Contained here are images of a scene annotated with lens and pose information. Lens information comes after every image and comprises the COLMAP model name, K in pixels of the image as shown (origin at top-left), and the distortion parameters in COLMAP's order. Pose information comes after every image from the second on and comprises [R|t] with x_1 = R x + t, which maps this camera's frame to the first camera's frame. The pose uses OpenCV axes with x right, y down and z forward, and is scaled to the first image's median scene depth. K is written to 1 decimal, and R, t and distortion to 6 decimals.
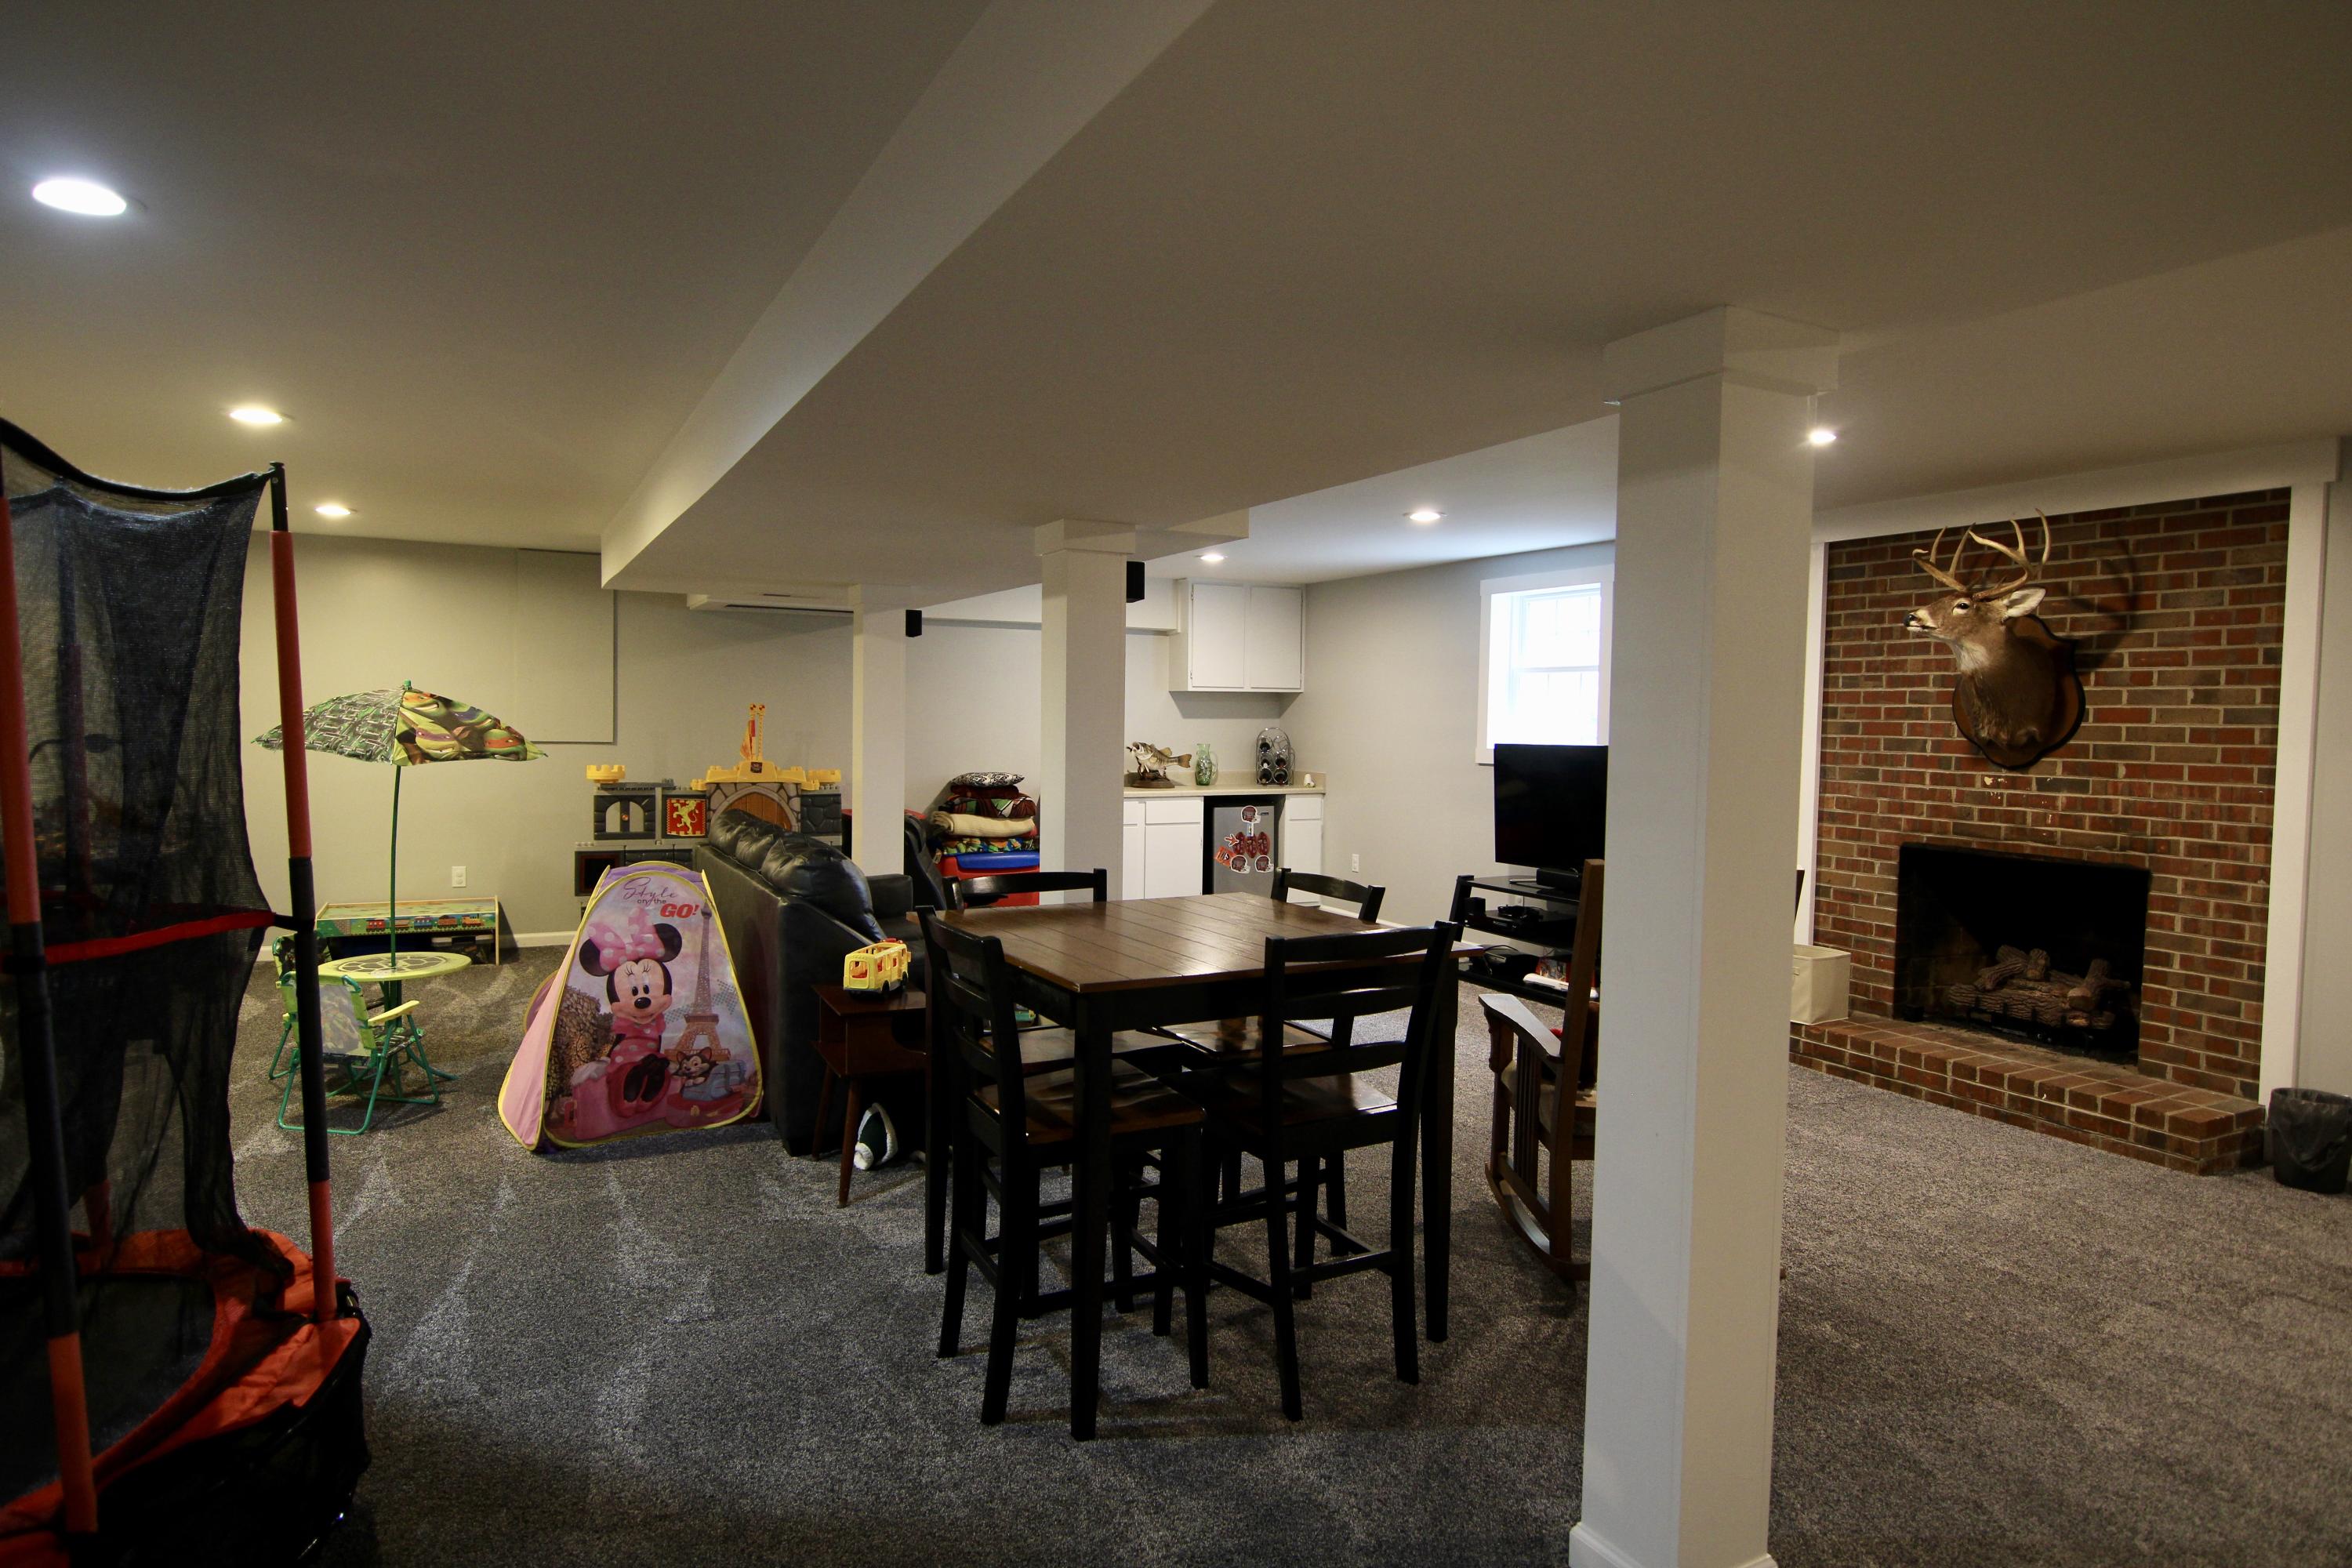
lens RADIAL K [[1377.0, 0, 1172.8], [0, 1377.0, 794.2], [0, 0, 1]] dist [-0.003583, -0.009691]
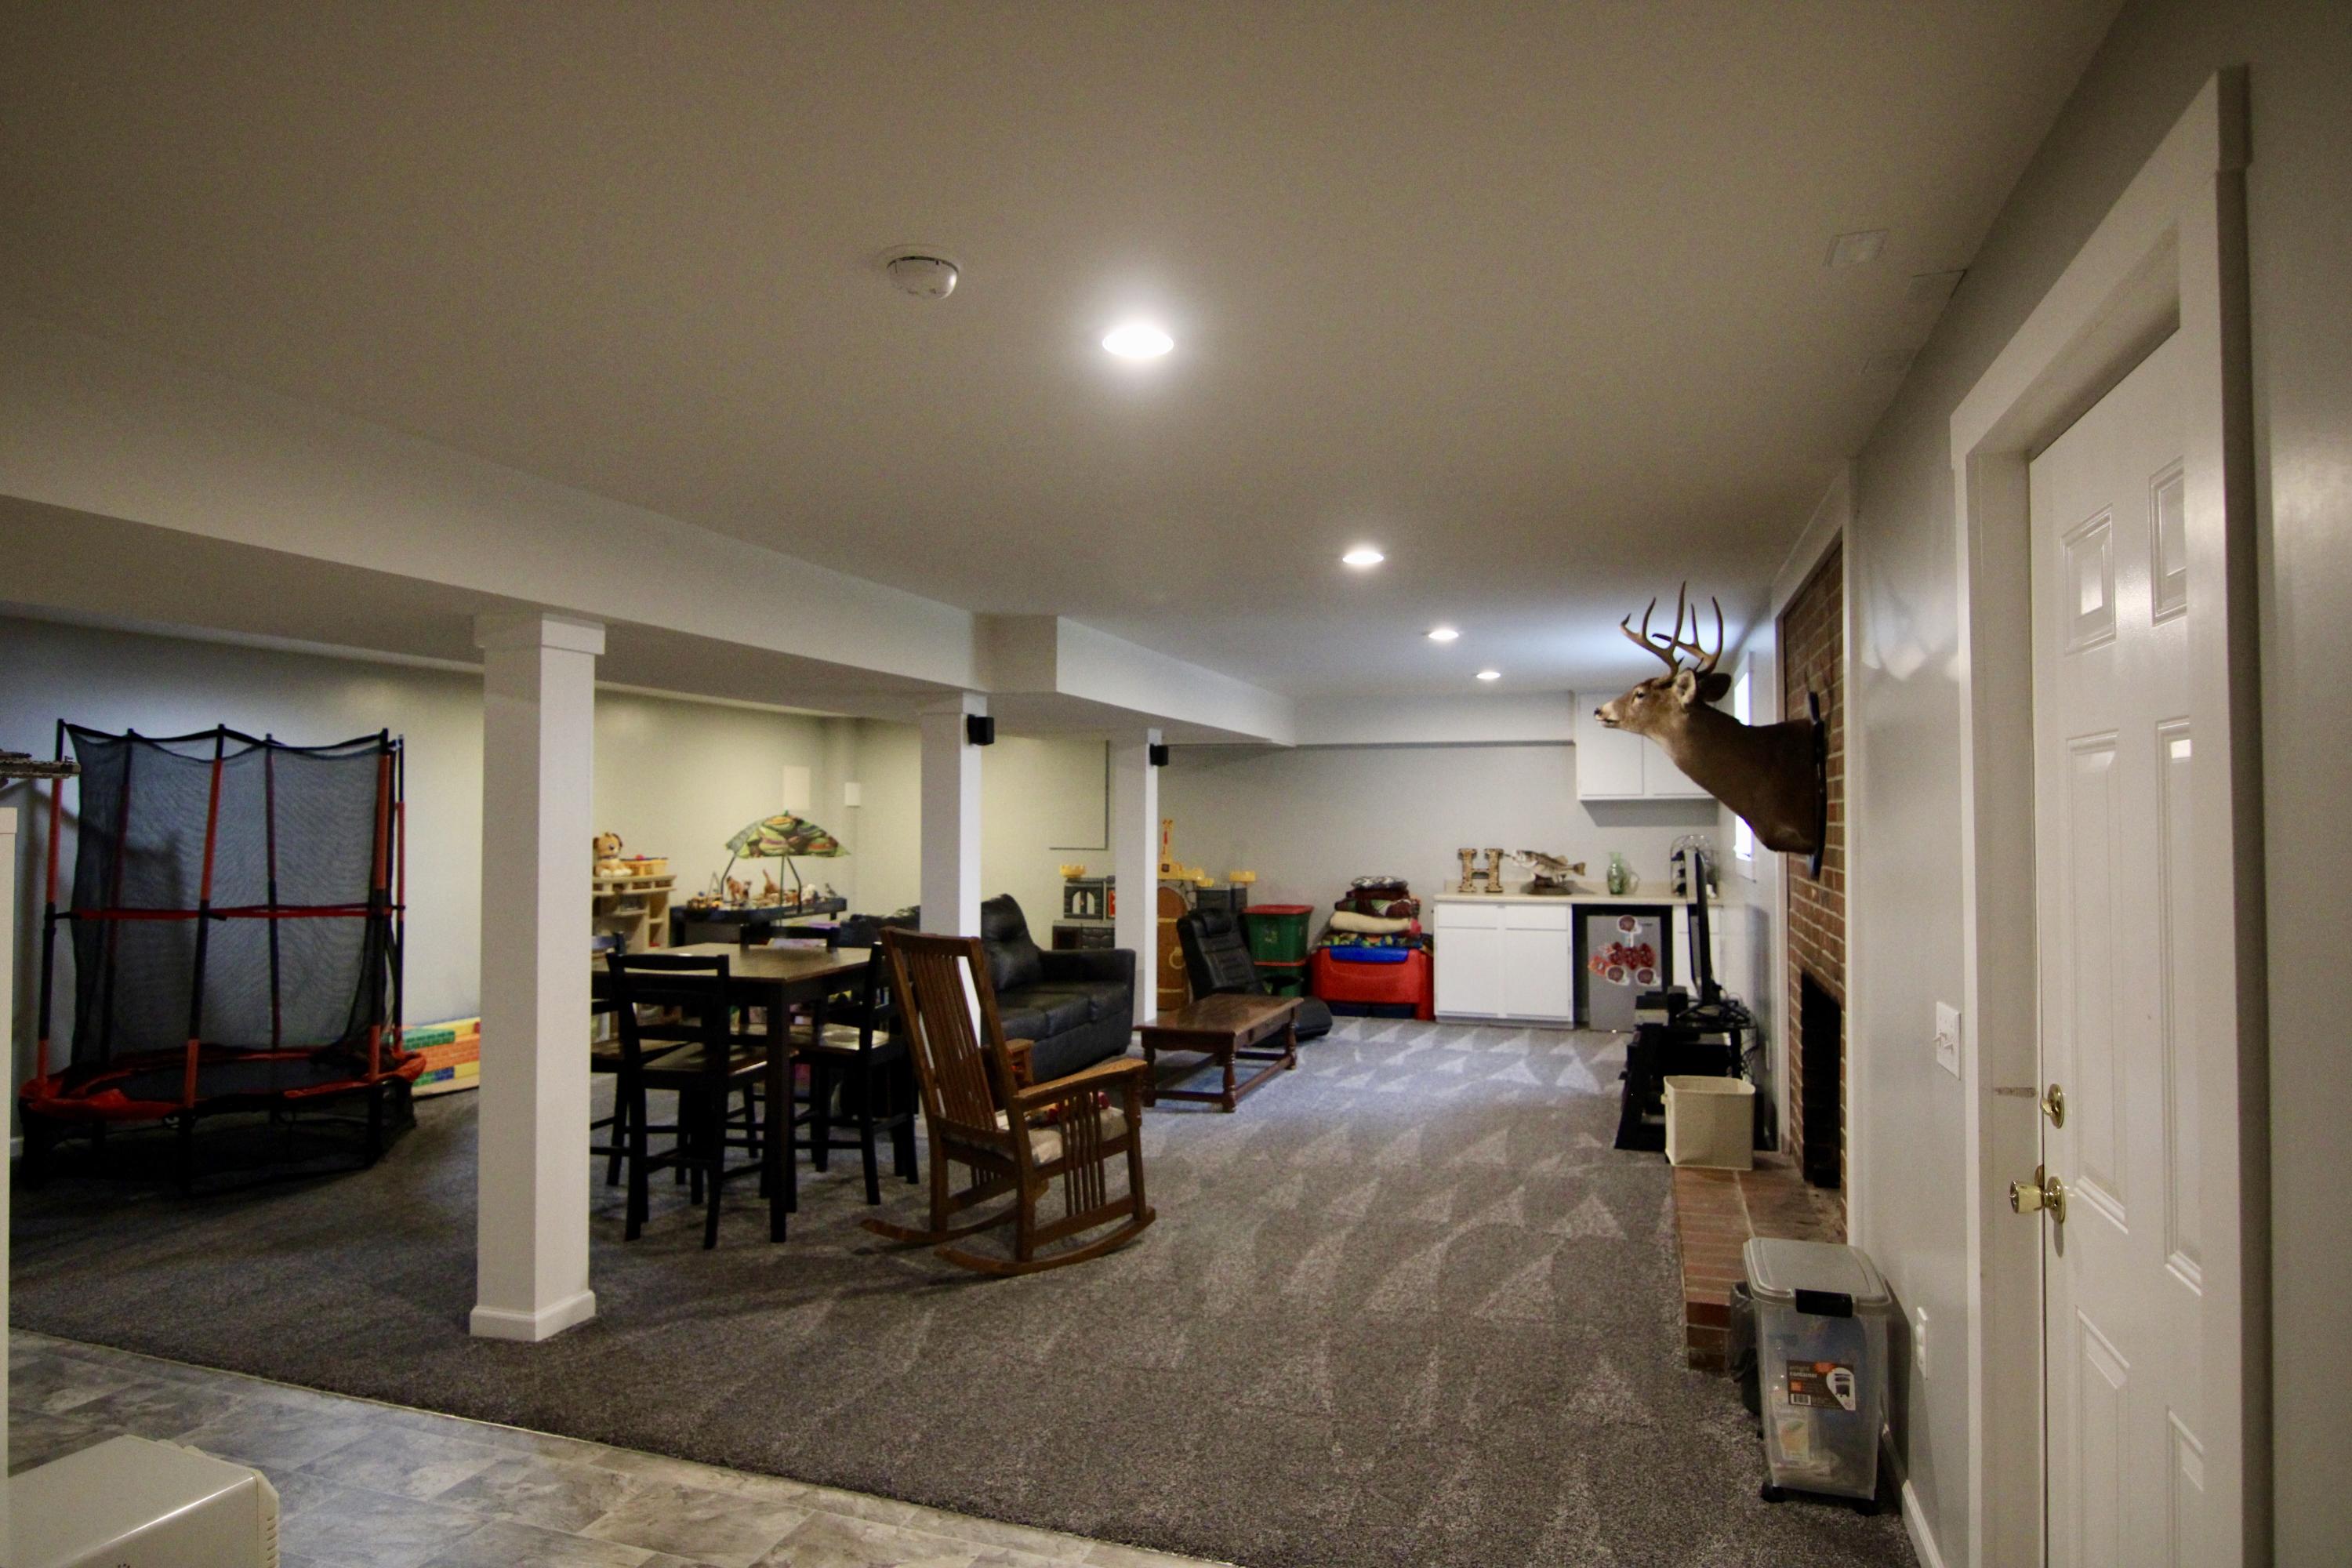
lens RADIAL K [[1377.0, 0, 1193.0], [0, 1377.0, 782.4], [0, 0, 1]] dist [-0.003583, -0.009691]
pose [[0.703140, -0.031355, -0.710360, 0.572305], [-0.032294, 0.996588, -0.075955, -0.001867], [0.710318, 0.076348, 0.699728, 0.097089]]
